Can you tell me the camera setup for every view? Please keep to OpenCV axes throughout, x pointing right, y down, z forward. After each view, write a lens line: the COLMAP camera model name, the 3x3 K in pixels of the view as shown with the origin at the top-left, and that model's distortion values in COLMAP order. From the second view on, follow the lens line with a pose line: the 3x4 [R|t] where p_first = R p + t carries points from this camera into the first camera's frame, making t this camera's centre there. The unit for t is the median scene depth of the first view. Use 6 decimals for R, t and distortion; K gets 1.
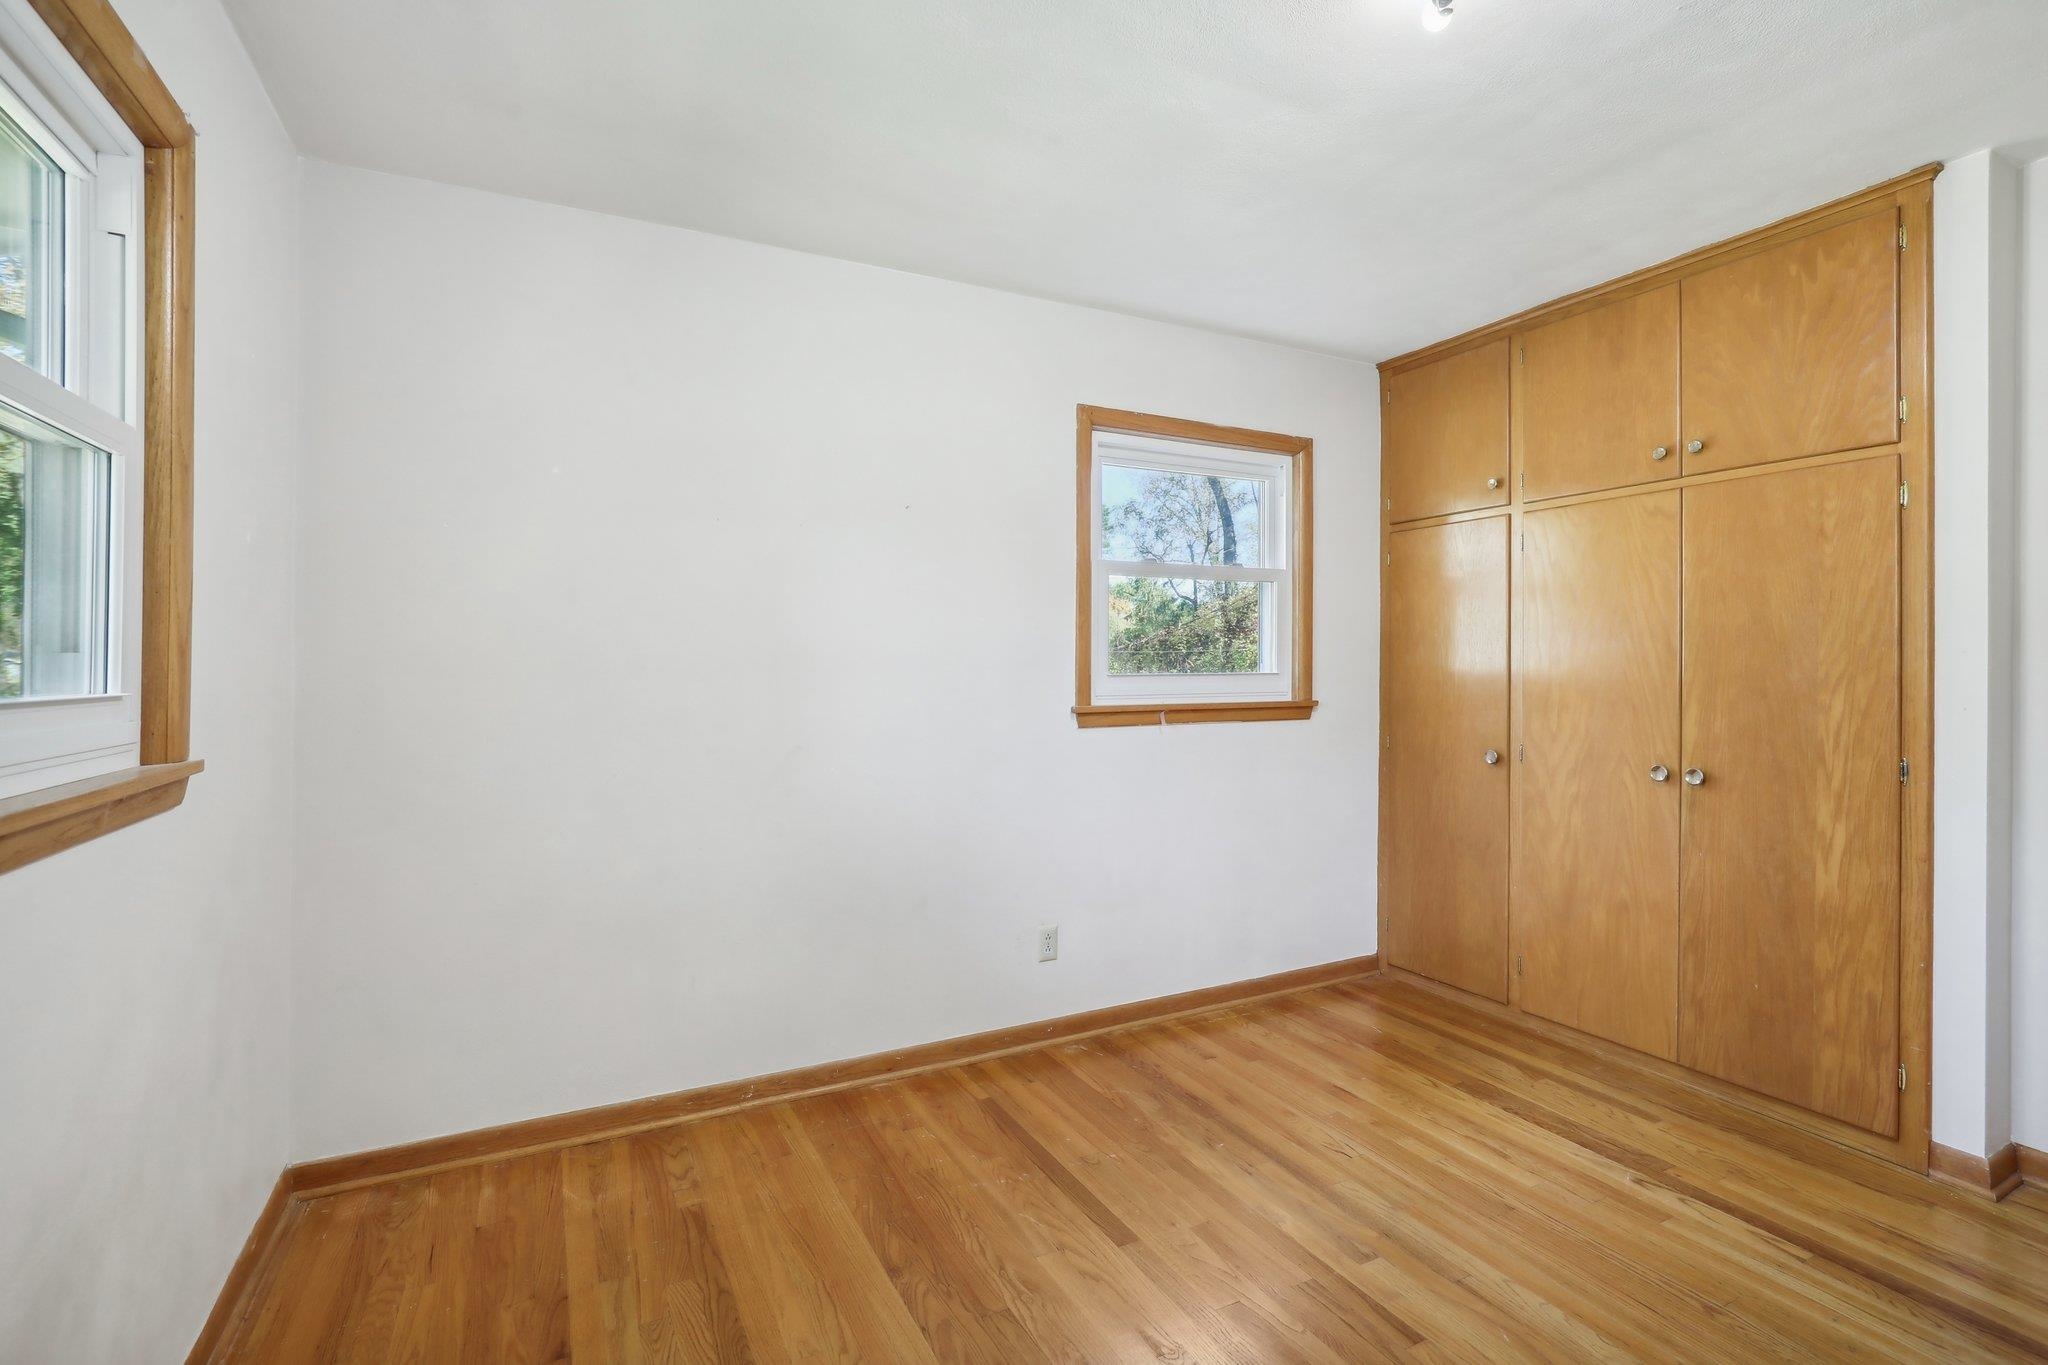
lens RADIAL K [[957.6, 0, 1038.9], [0, 957.6, 672.2], [0, 0, 1]] dist [-0.030709, 0.004674]
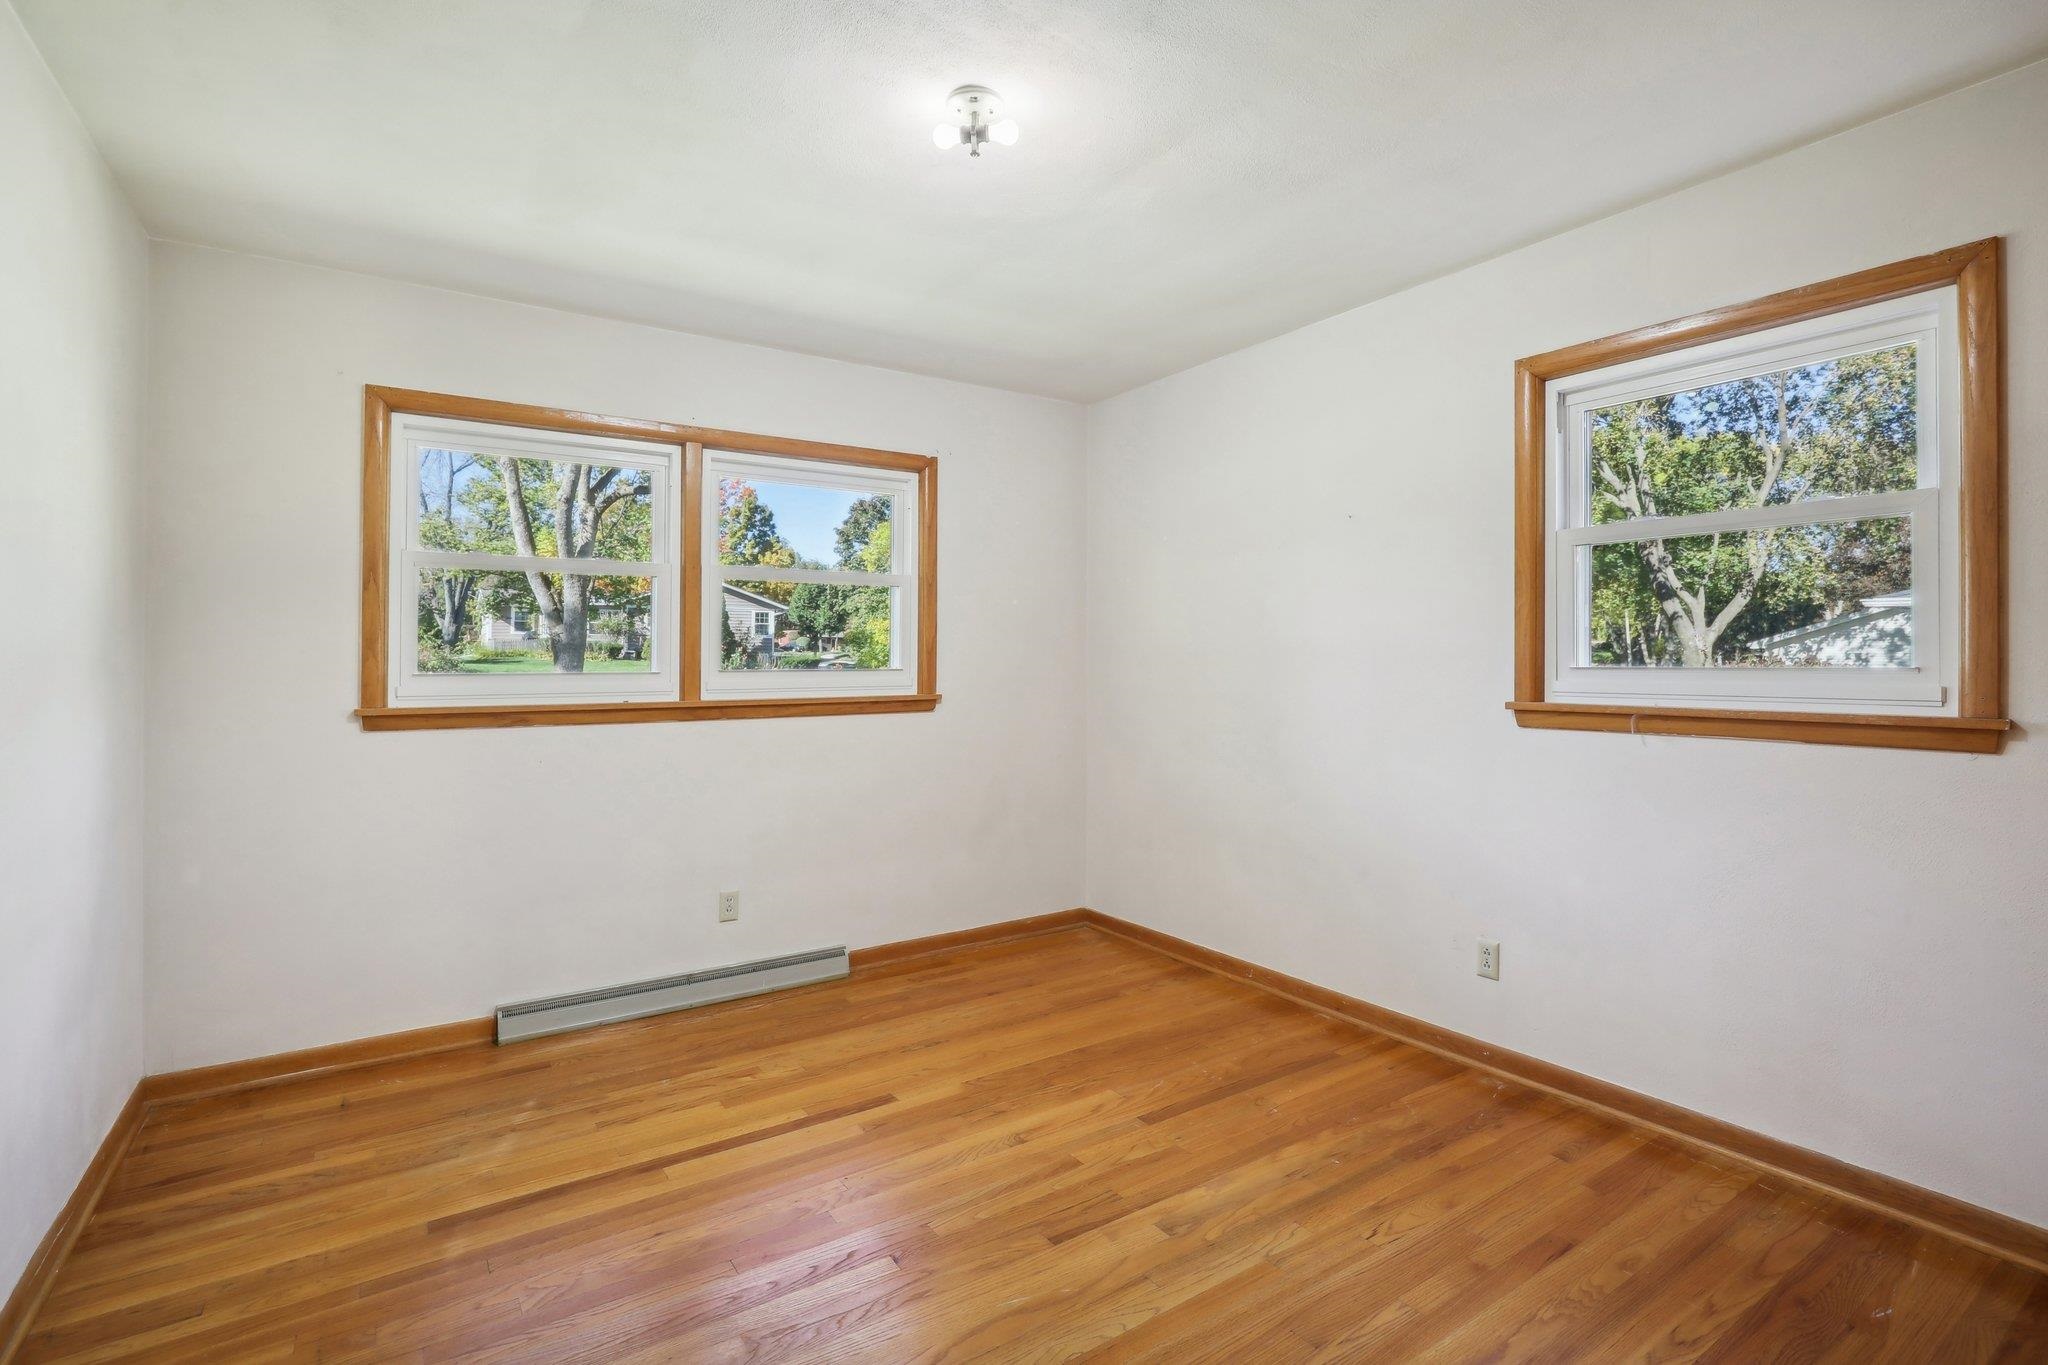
lens RADIAL K [[957.6, 0, 1030.3], [0, 957.6, 664.8], [0, 0, 1]] dist [-0.030709, 0.004674]
pose [[0.133202, 0.016025, -0.990959, 0.925047], [-0.004786, 0.999868, 0.015526, -0.010154], [0.991077, 0.002674, 0.133261, 0.487453]]
